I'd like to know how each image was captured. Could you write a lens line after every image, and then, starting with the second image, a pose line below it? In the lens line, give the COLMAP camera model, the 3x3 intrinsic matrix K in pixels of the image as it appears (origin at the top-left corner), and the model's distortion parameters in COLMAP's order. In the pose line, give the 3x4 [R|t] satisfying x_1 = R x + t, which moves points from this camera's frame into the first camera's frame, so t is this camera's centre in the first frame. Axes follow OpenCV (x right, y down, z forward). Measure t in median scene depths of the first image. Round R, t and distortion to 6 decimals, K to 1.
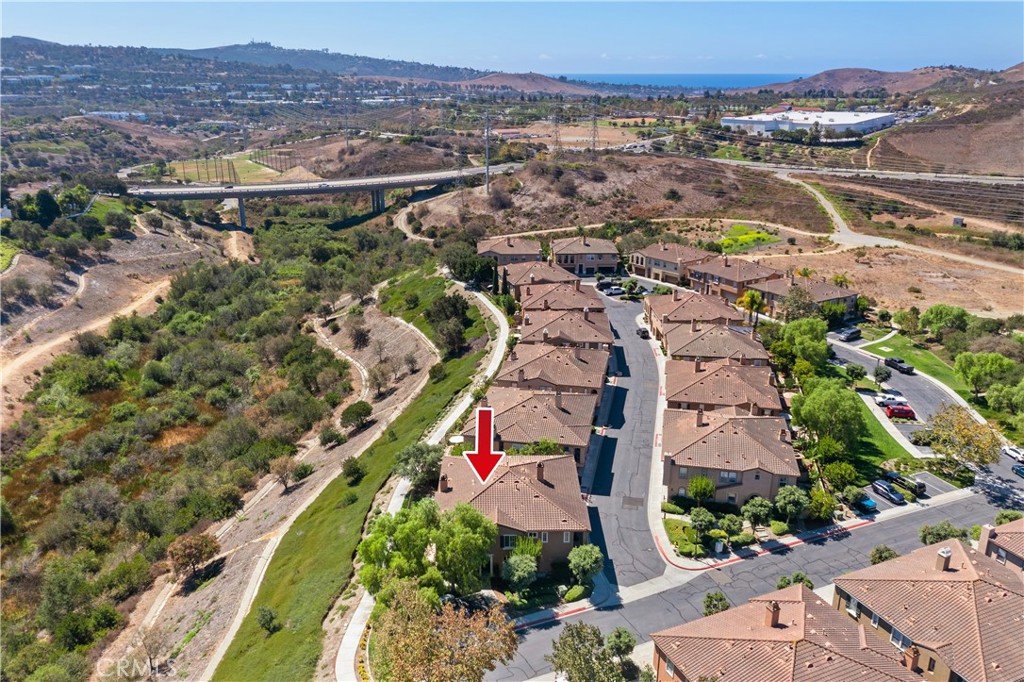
lens RADIAL K [[798.8, 0, 510.9], [0, 798.8, 341.4], [0, 0, 1]] dist [-0.012592, 0.010689]
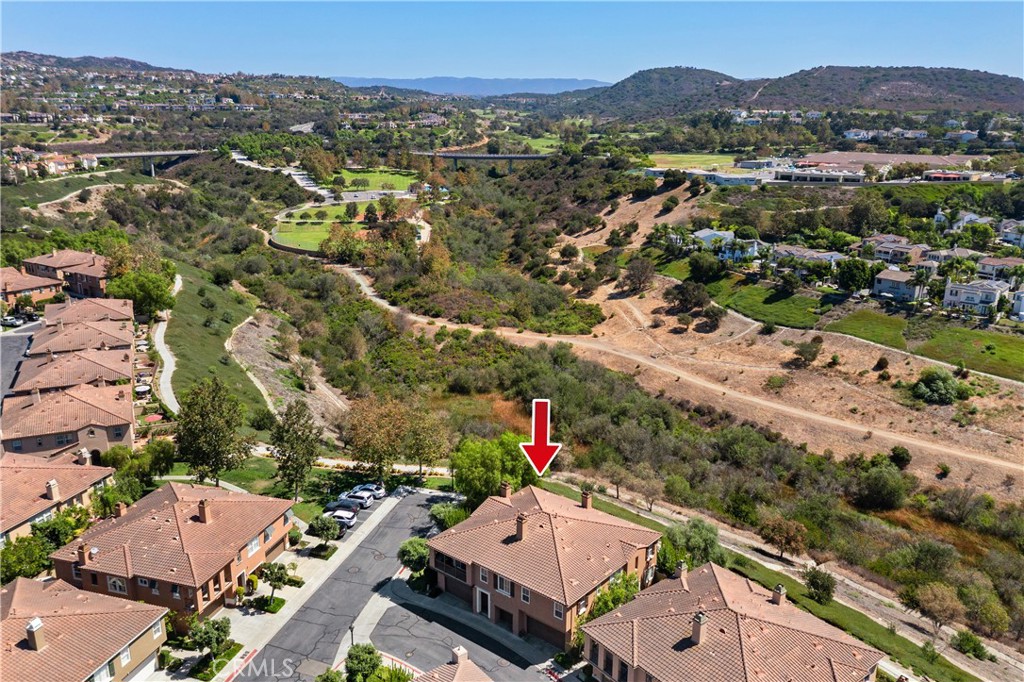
lens RADIAL K [[798.8, 0, 510.7], [0, 798.8, 342.1], [0, 0, 1]] dist [-0.012592, 0.010689]
pose [[-0.659065, 0.194675, -0.726454, 0.129440], [-0.249442, 0.854663, 0.455335, -0.080794], [0.709516, 0.481303, -0.514718, 0.278299]]
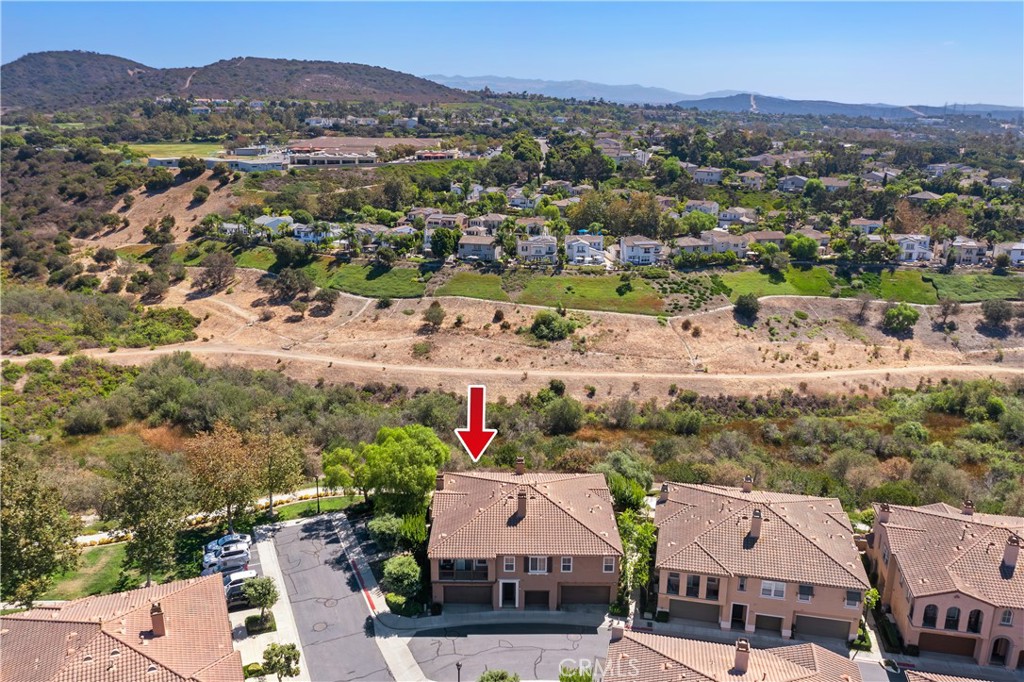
lens RADIAL K [[798.8, 0, 511.8], [0, 798.8, 338.4], [0, 0, 1]] dist [-0.012592, 0.010689]
pose [[-0.022511, 0.264193, -0.964207, 0.160886], [-0.329860, 0.908480, 0.256625, -0.040224], [0.943761, 0.323831, 0.066695, 0.184225]]
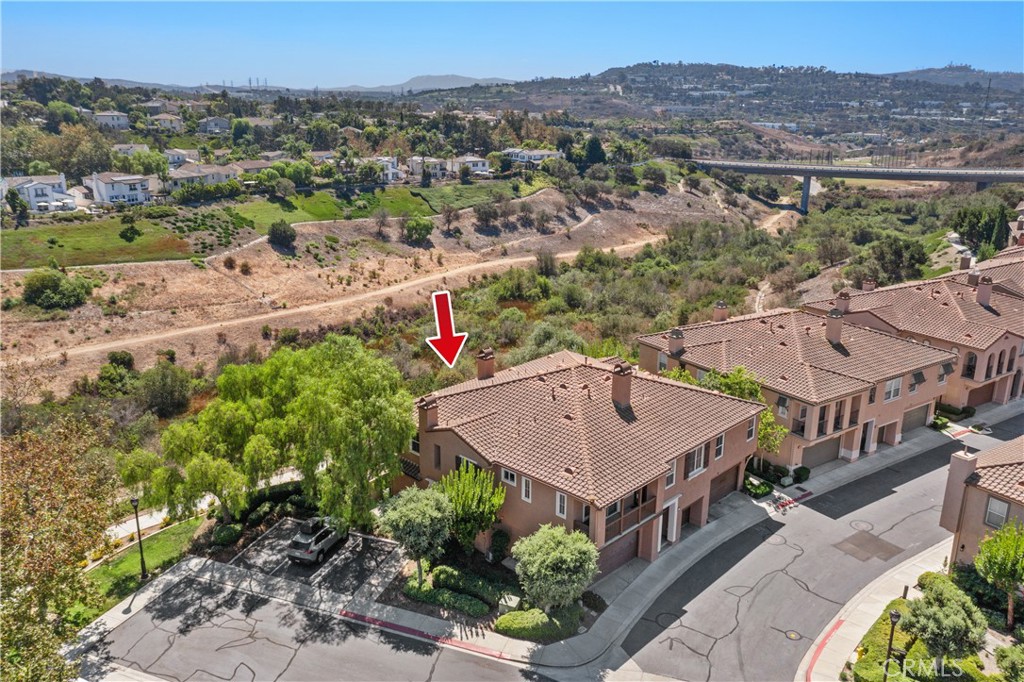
lens RADIAL K [[798.8, 0, 510.1], [0, 798.8, 341.3], [0, 0, 1]] dist [-0.012592, 0.010689]
pose [[0.702051, 0.203827, -0.682333, 0.066842], [-0.231471, 0.971449, 0.052032, 0.026402], [0.673457, 0.121411, 0.729187, 0.122738]]
